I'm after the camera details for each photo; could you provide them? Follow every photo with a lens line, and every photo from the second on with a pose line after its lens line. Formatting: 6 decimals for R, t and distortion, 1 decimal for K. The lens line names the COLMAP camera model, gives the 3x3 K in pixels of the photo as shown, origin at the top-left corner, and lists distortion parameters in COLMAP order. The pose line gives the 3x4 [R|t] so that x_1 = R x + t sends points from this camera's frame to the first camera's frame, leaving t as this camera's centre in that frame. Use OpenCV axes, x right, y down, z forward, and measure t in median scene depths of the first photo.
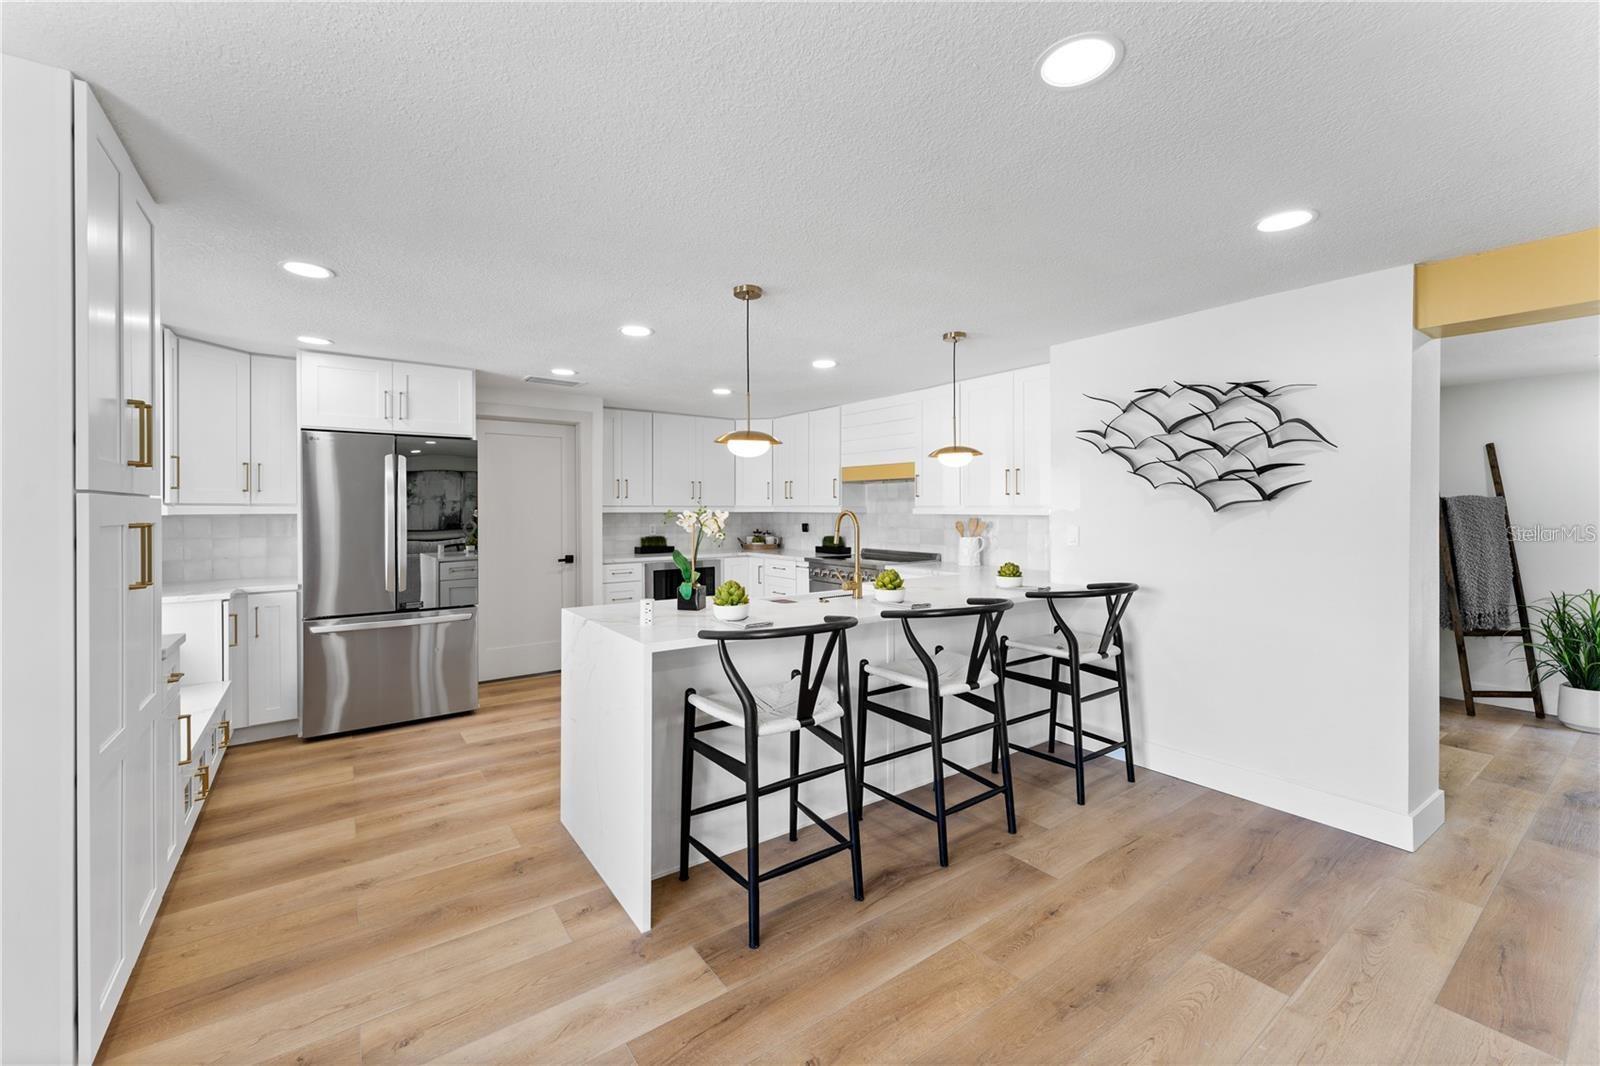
lens RADIAL K [[647.1, 0, 800.4], [0, 647.1, 516.2], [0, 0, 1]] dist [0.000691, -0.000395]
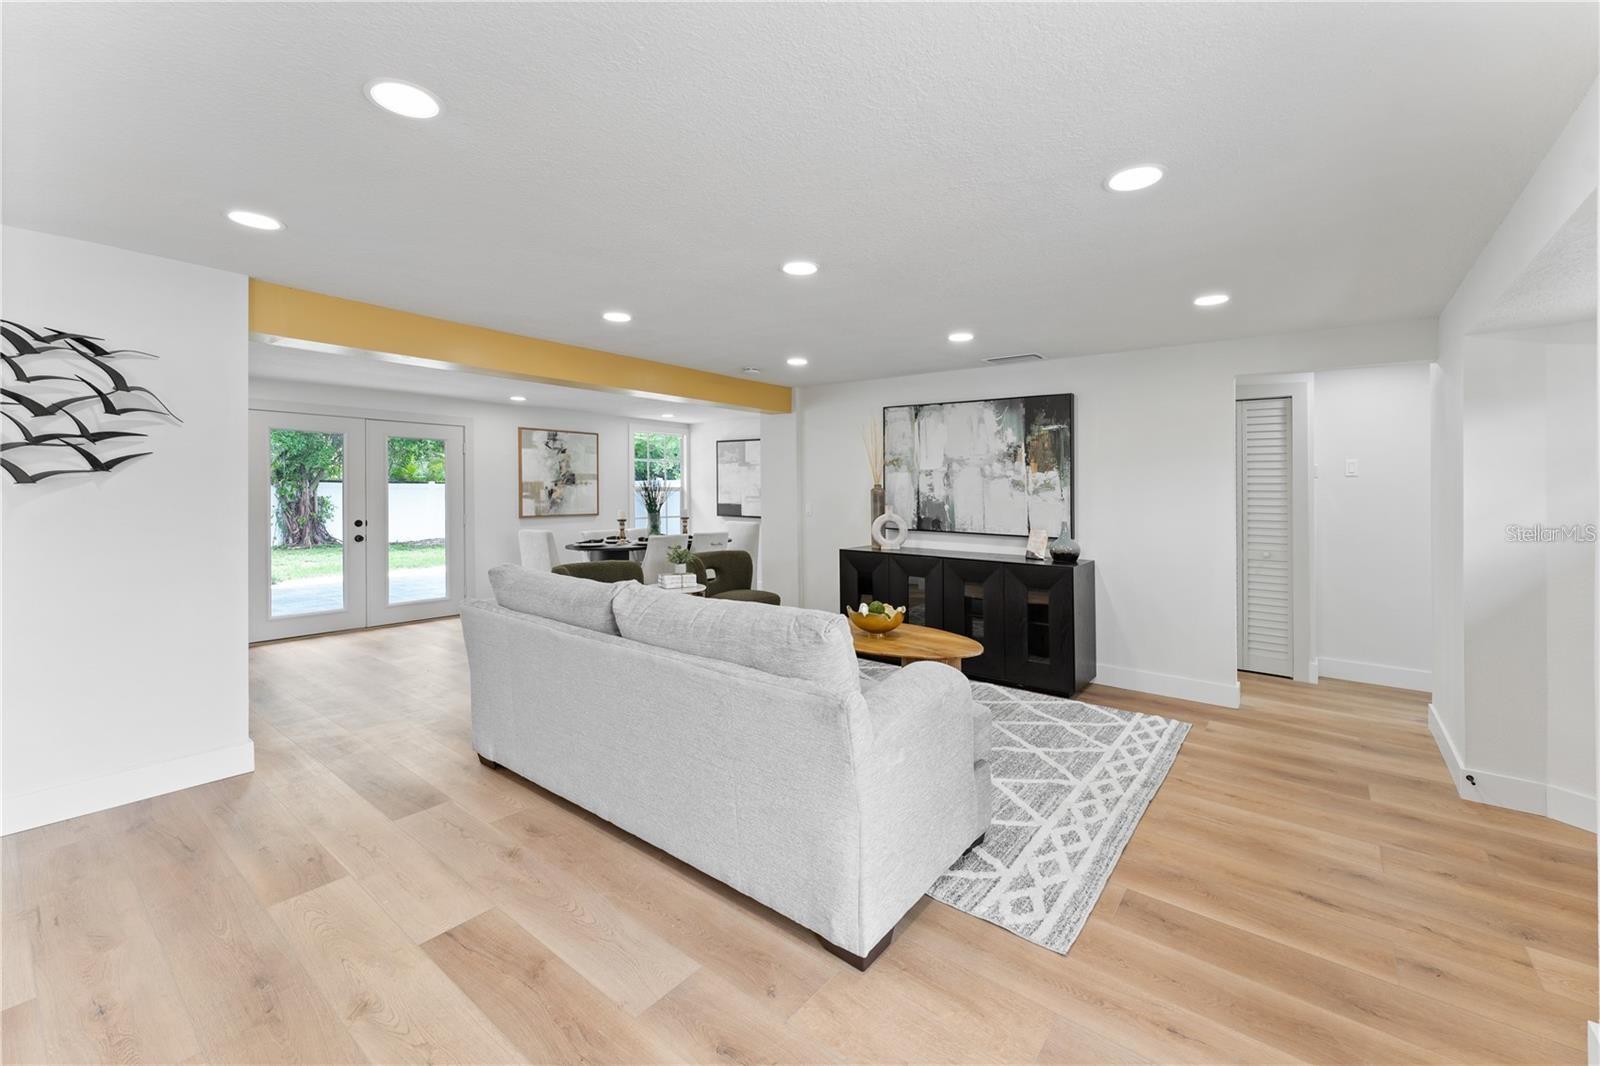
lens RADIAL K [[661.3, 0, 802.0], [0, 661.3, 475.9], [0, 0, 1]] dist [-0.000277, -0.000123]
pose [[-0.270780, 0.016484, 0.962500, -0.315231], [-0.000350, 0.999852, -0.017222, -0.001357], [-0.962641, -0.005000, -0.270734, 0.225618]]
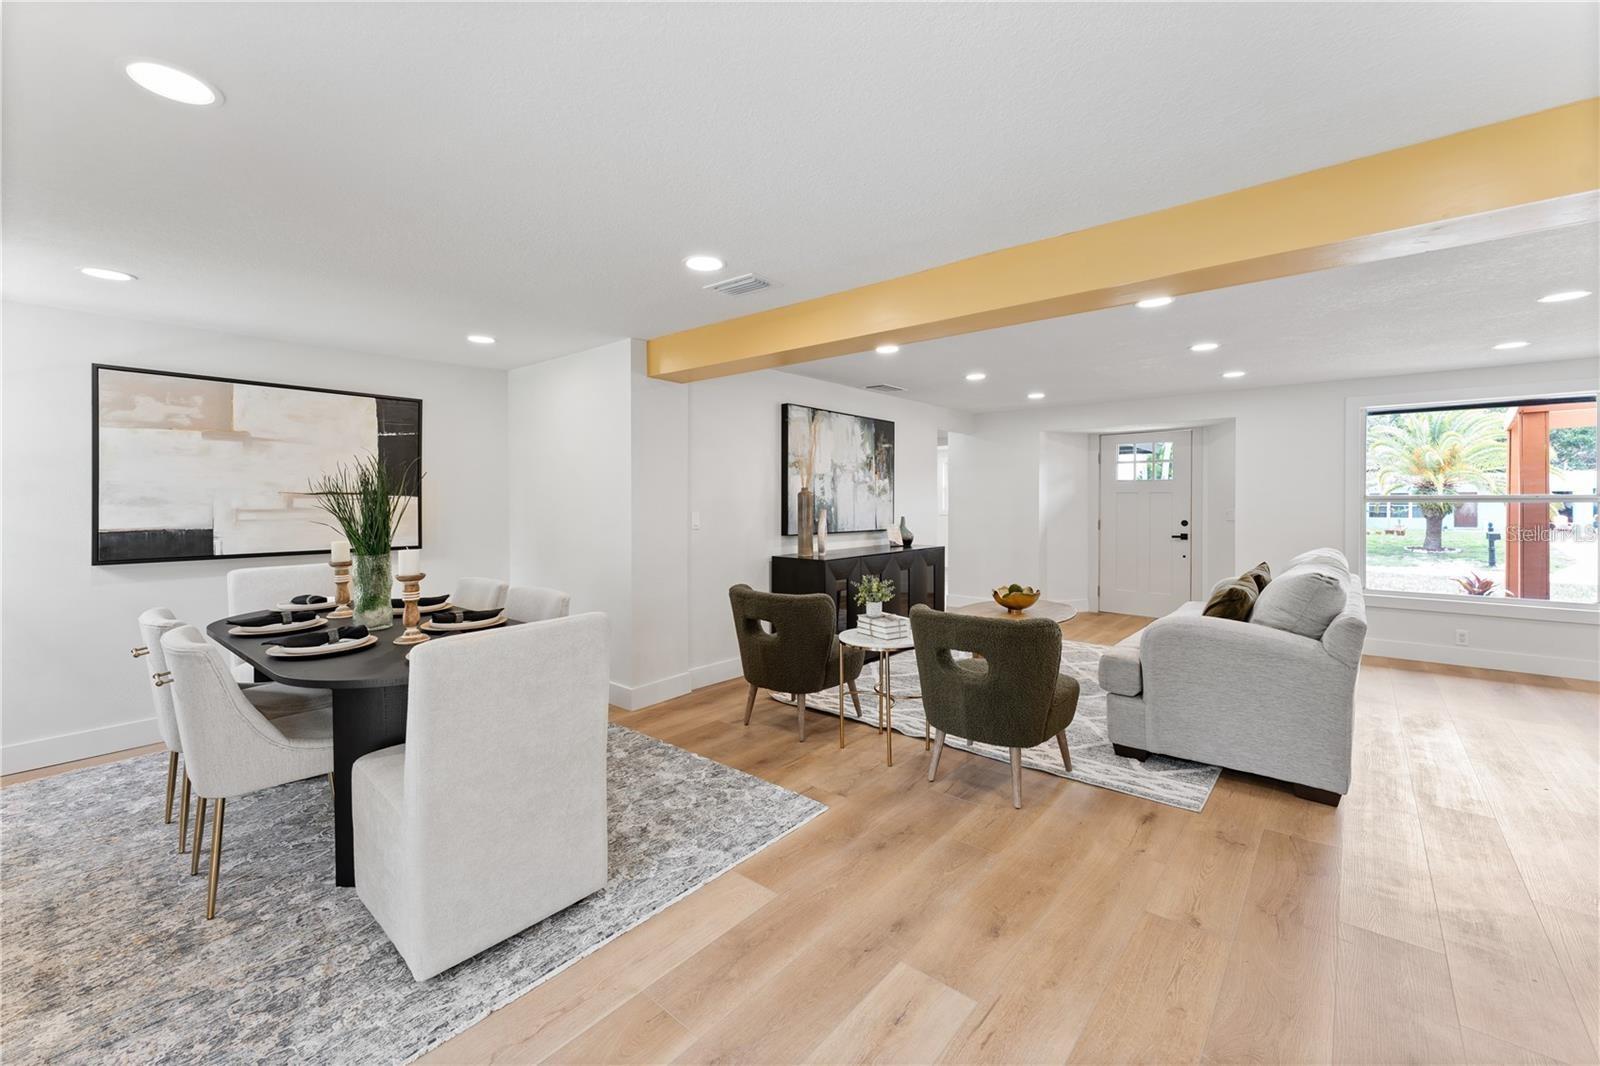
lens RADIAL K [[652.4, 0, 794.4], [0, 652.4, 494.8], [0, 0, 1]] dist [0.000957, -0.000269]
pose [[-0.972638, -0.001050, -0.232323, 1.267668], [-0.001325, 0.999999, 0.001025, 0.005065], [0.232321, 0.001305, -0.972638, 0.912061]]
